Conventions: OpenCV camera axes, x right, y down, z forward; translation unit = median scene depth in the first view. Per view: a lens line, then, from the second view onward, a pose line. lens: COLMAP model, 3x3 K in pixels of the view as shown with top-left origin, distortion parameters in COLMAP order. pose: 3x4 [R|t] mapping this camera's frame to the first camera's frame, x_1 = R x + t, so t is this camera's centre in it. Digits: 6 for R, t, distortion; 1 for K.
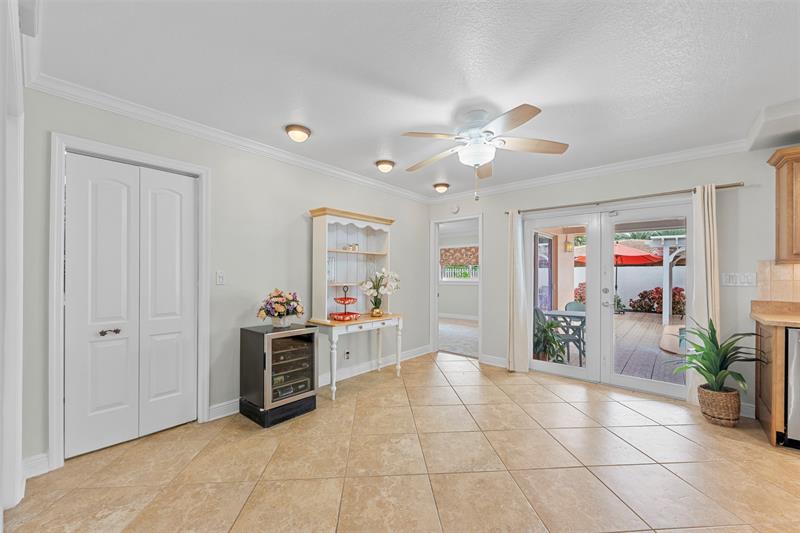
lens RADIAL K [[318.6, 0, 405.9], [0, 318.6, 276.0], [0, 0, 1]] dist [-0.002081, -0.000290]
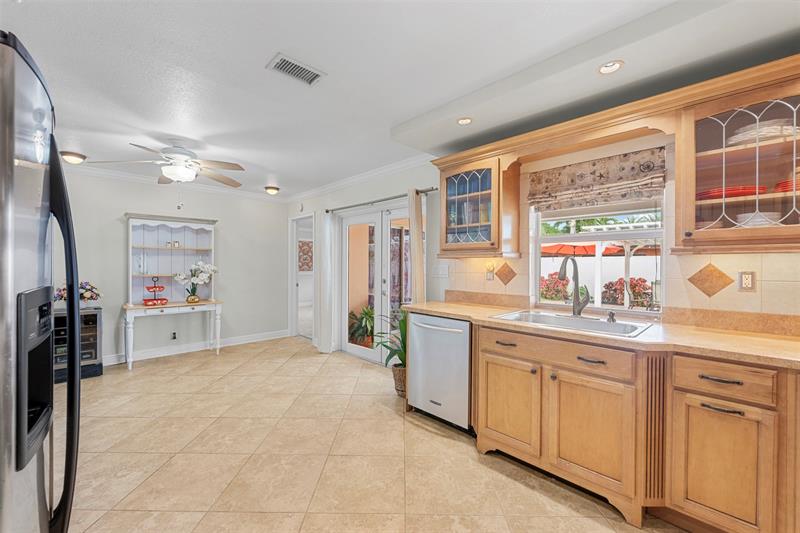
lens RADIAL K [[325.0, 0, 403.4], [0, 325.0, 266.8], [0, 0, 1]] dist [-0.001579, -0.000082]
pose [[0.996867, -0.000897, -0.079088, 0.879948], [0.001051, 0.999998, 0.001899, -0.008239], [0.079086, -0.001976, 0.996866, -0.157402]]
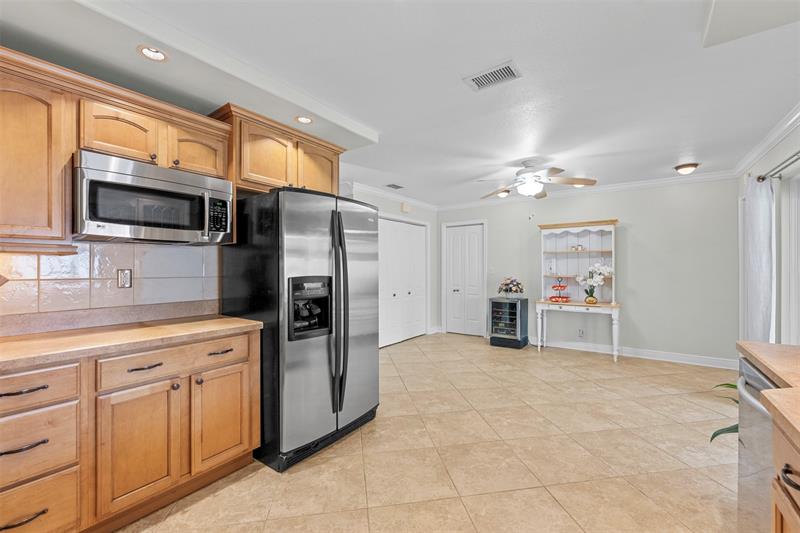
lens RADIAL K [[331.3, 0, 400.0], [0, 331.3, 266.5], [0, 0, 1]] dist [0.000316, -0.000056]
pose [[0.086251, -0.007492, -0.996245, 1.237047], [-0.000726, 0.999971, -0.007582, -0.004179], [0.996273, 0.001377, 0.086243, 0.188960]]
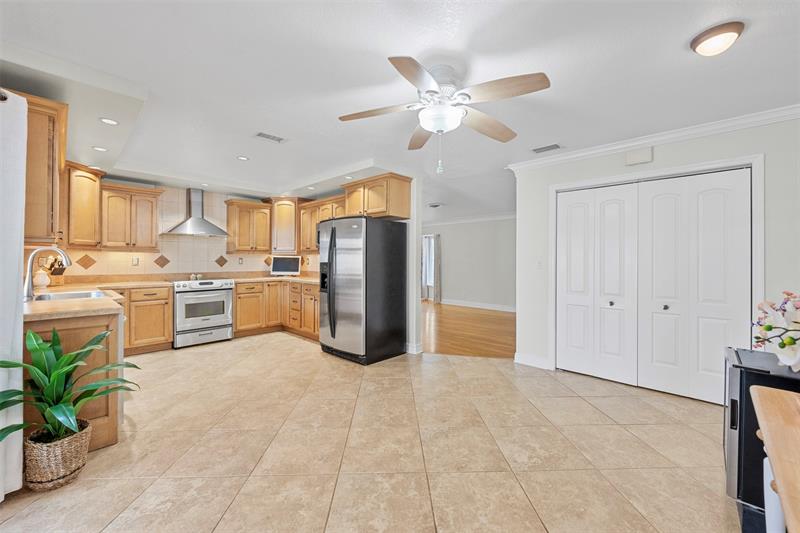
lens RADIAL K [[325.0, 0, 403.4], [0, 325.0, 266.8], [0, 0, 1]] dist [-0.001579, -0.000082]
pose [[-0.998686, -0.011925, 0.049839, 0.198554], [-0.010895, 0.999723, 0.020883, -0.004728], [-0.050074, 0.020312, -0.998539, 1.339413]]
